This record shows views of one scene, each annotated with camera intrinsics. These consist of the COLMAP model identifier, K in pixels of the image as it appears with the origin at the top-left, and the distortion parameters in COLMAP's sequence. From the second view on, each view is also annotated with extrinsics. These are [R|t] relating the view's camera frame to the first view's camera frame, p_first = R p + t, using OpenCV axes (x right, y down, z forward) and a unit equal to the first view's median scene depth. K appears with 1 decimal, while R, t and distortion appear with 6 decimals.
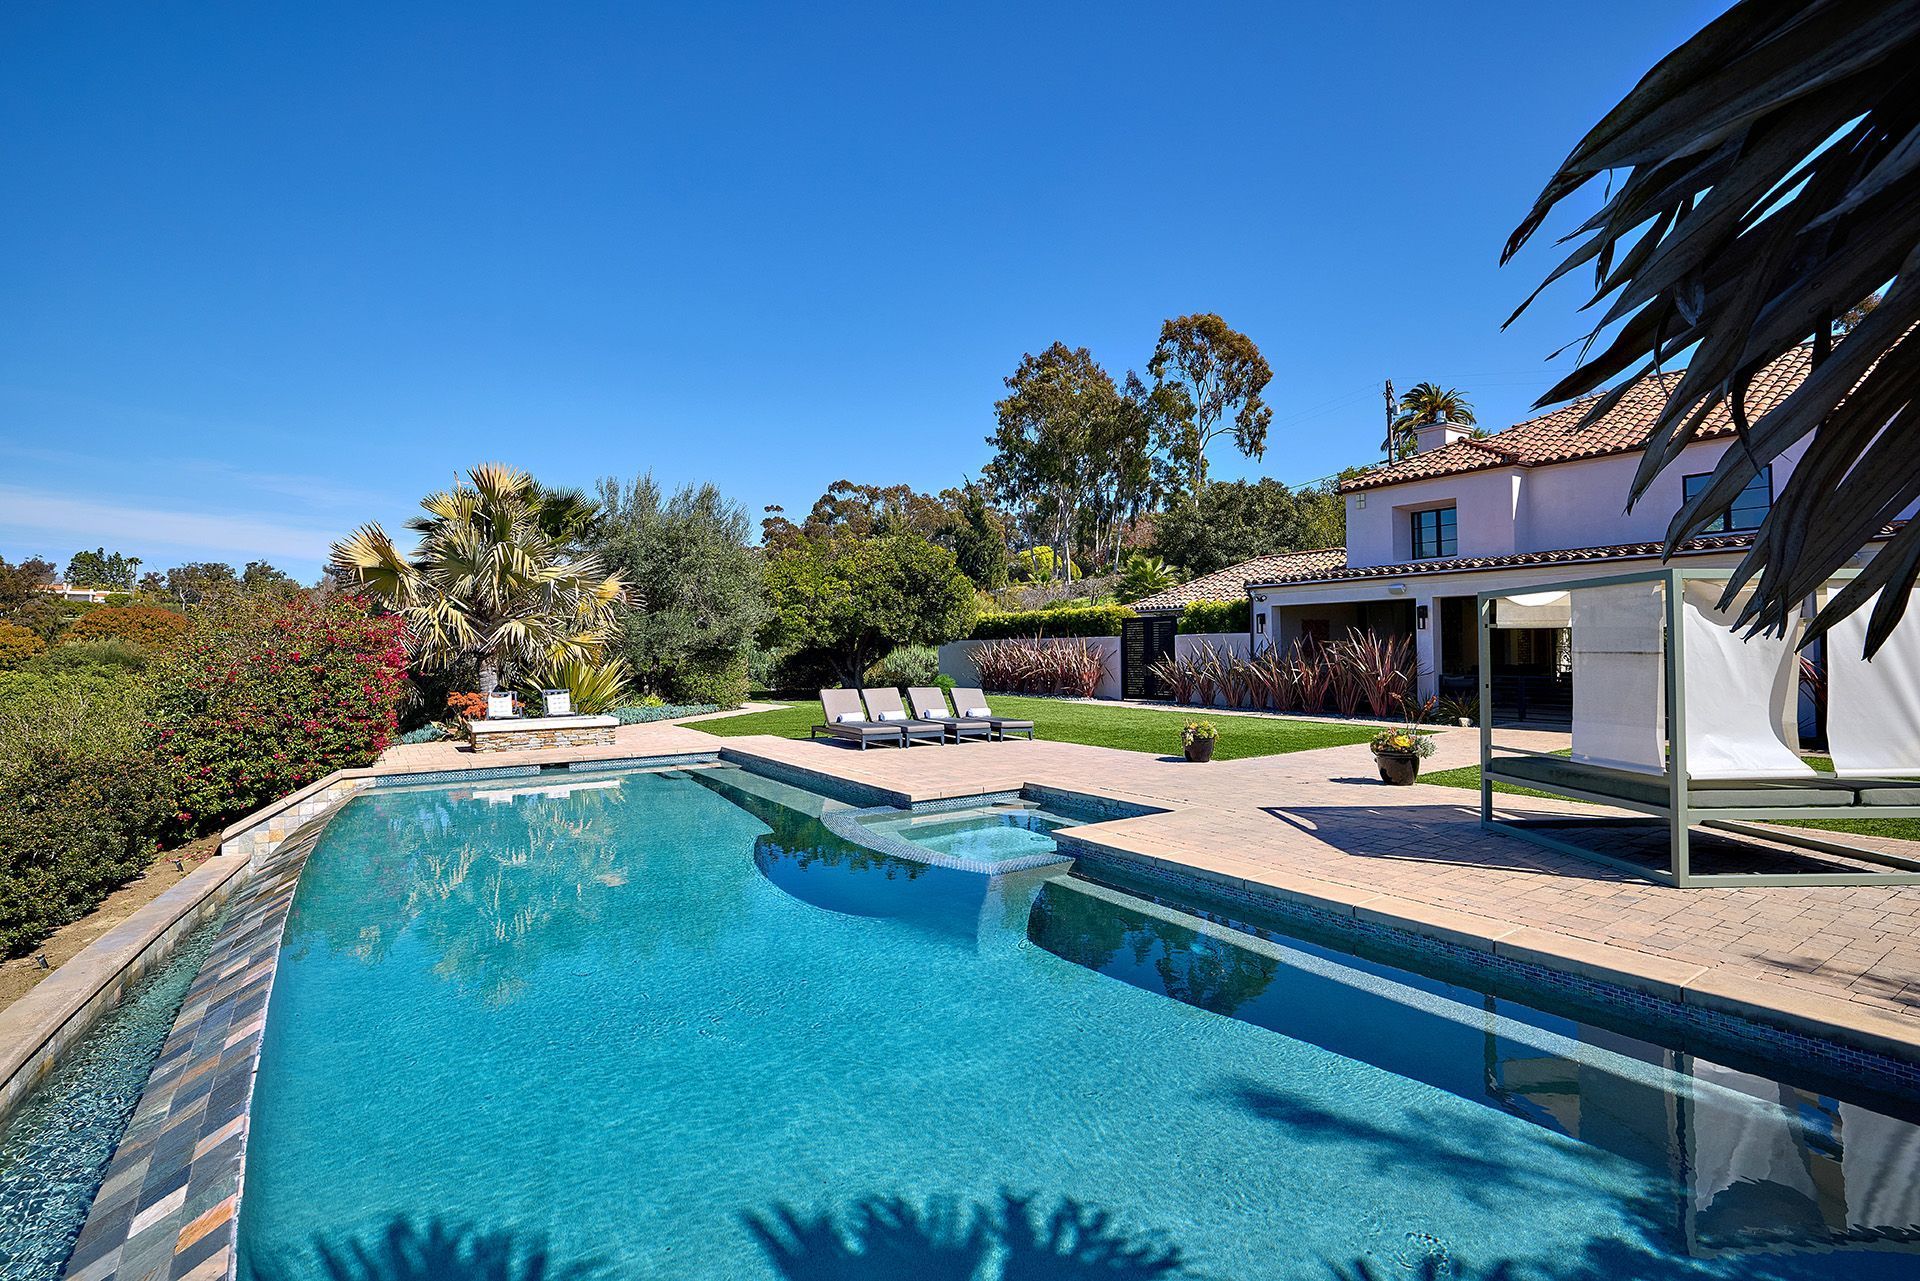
lens RADIAL K [[871.8, 0, 956.4], [0, 871.8, 642.2], [0, 0, 1]] dist [-0.021654, 0.002126]
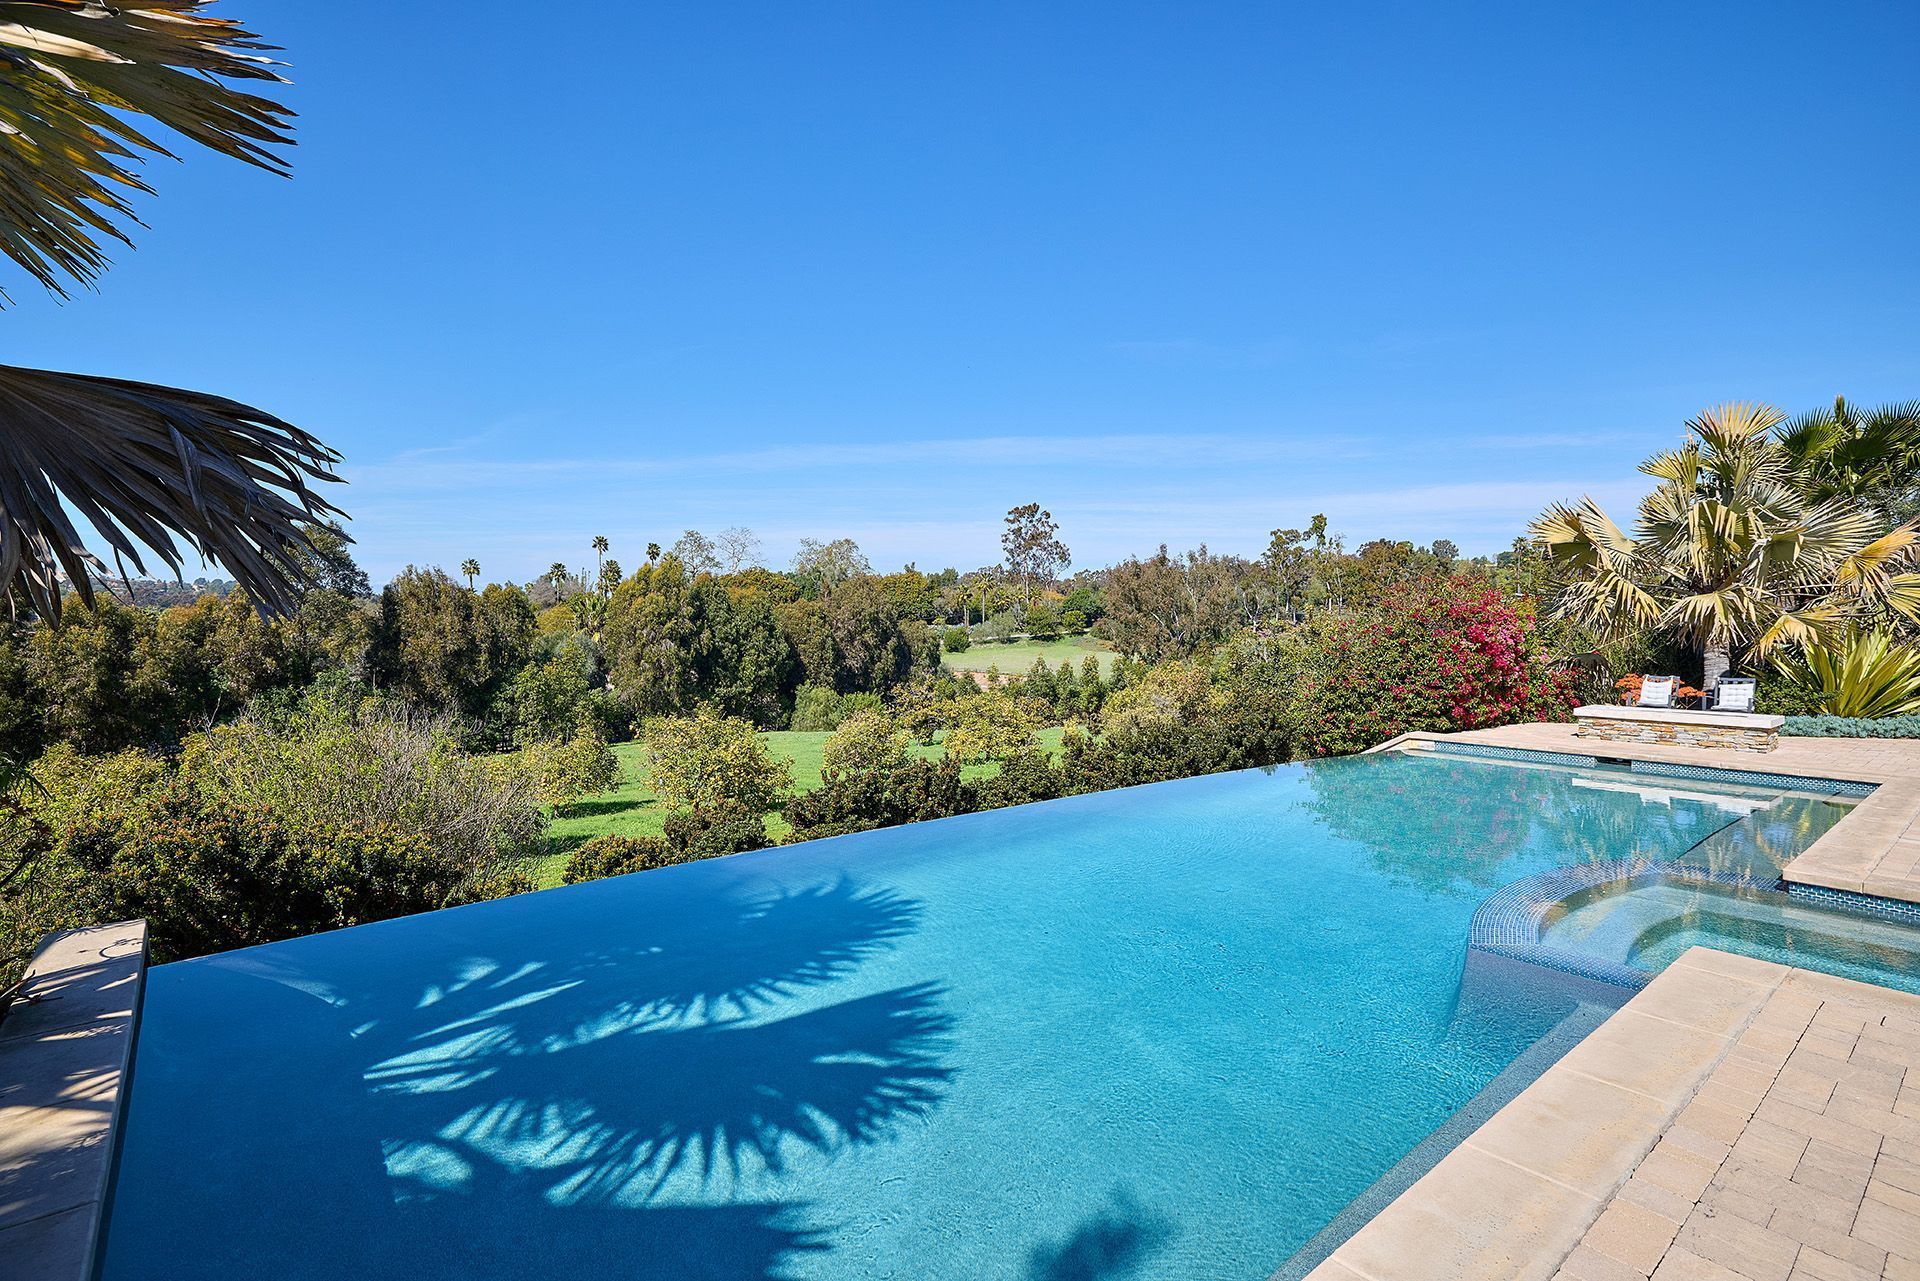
lens RADIAL K [[940.4, 0, 957.8], [0, 940.4, 623.0], [0, 0, 1]] dist [-0.027409, 0.000010]
pose [[0.083521, 0.007798, -0.996476, 0.246823], [-0.001964, 0.999969, 0.007661, -0.001378], [0.996504, 0.001317, 0.083533, 0.157644]]
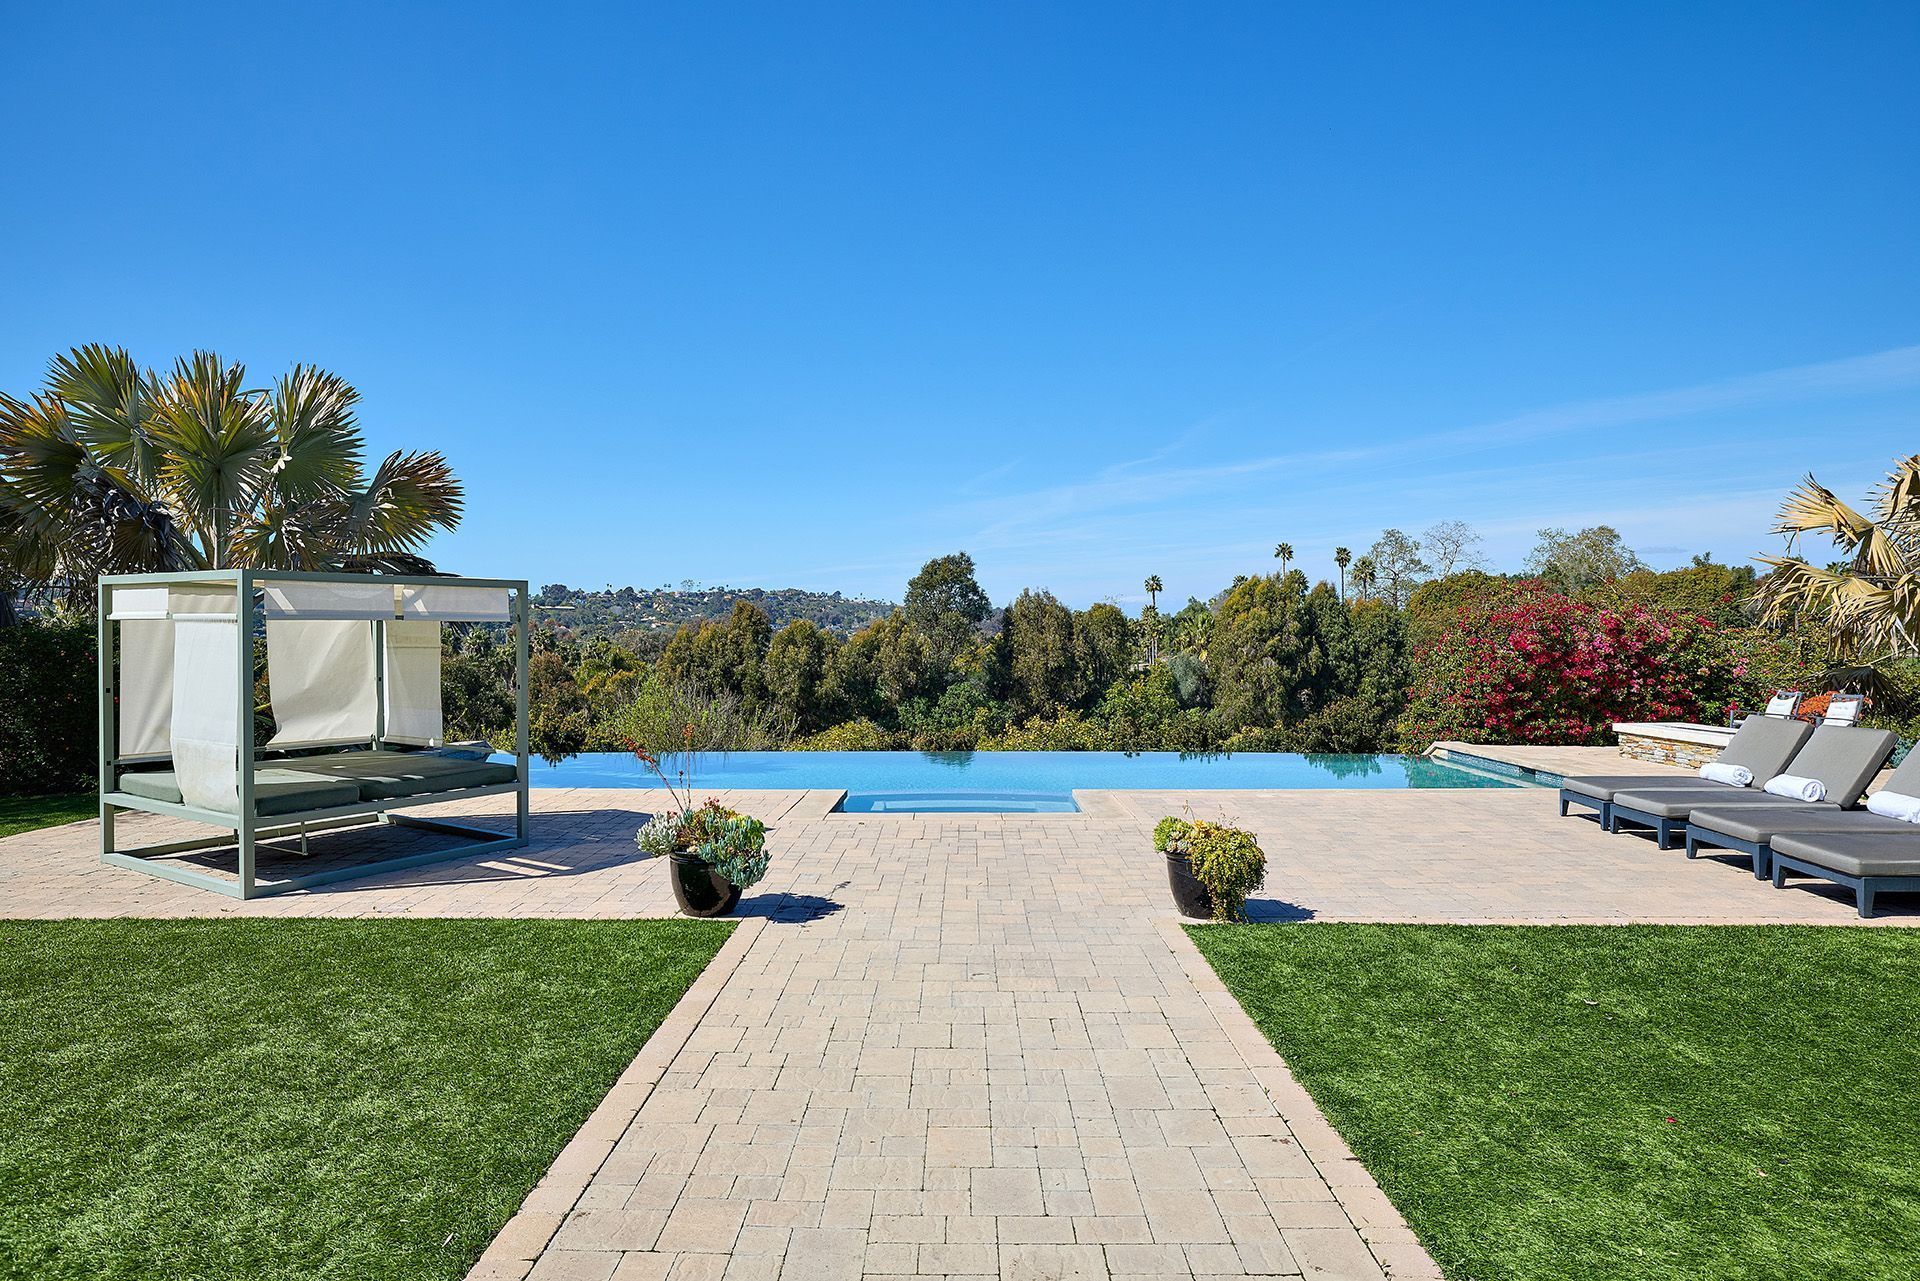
lens RADIAL K [[1144.1, 0, 961.2], [0, 1144.1, 641.4], [0, 0, 1]] dist [-0.001973, 0.000155]
pose [[-0.582345, 0.010191, -0.812878, 0.462632], [0.011139, 0.999928, 0.004556, 0.002692], [0.812866, -0.006401, -0.582416, 0.719328]]
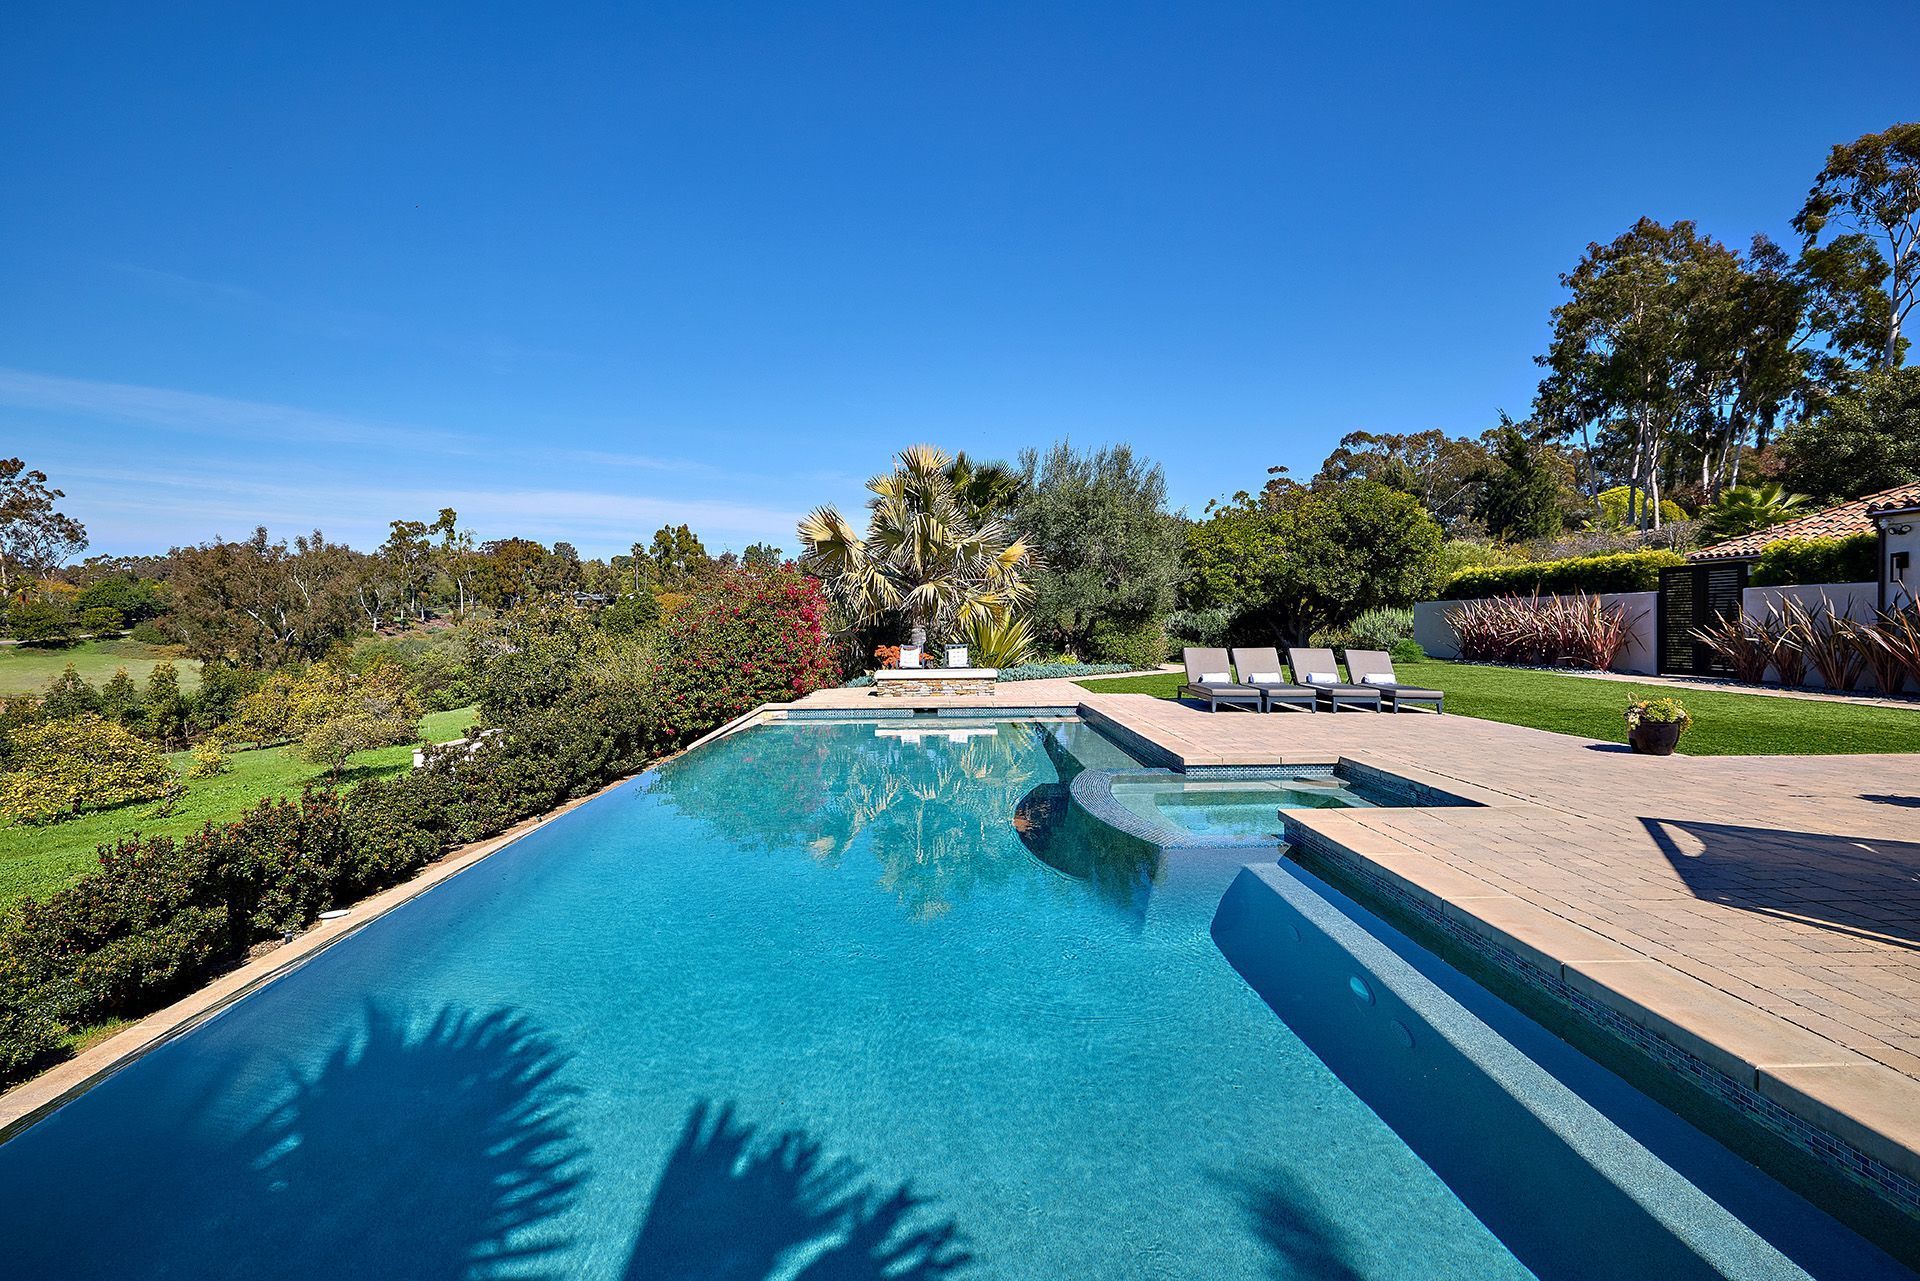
lens RADIAL K [[863.8, 0, 966.6], [0, 863.8, 649.8], [0, 0, 1]] dist [-0.000903, -0.000420]
pose [[0.848133, 0.018924, -0.529445, 0.100205], [0.005353, 0.999005, 0.044283, 0.009540], [0.529756, -0.040392, 0.847188, 0.054772]]
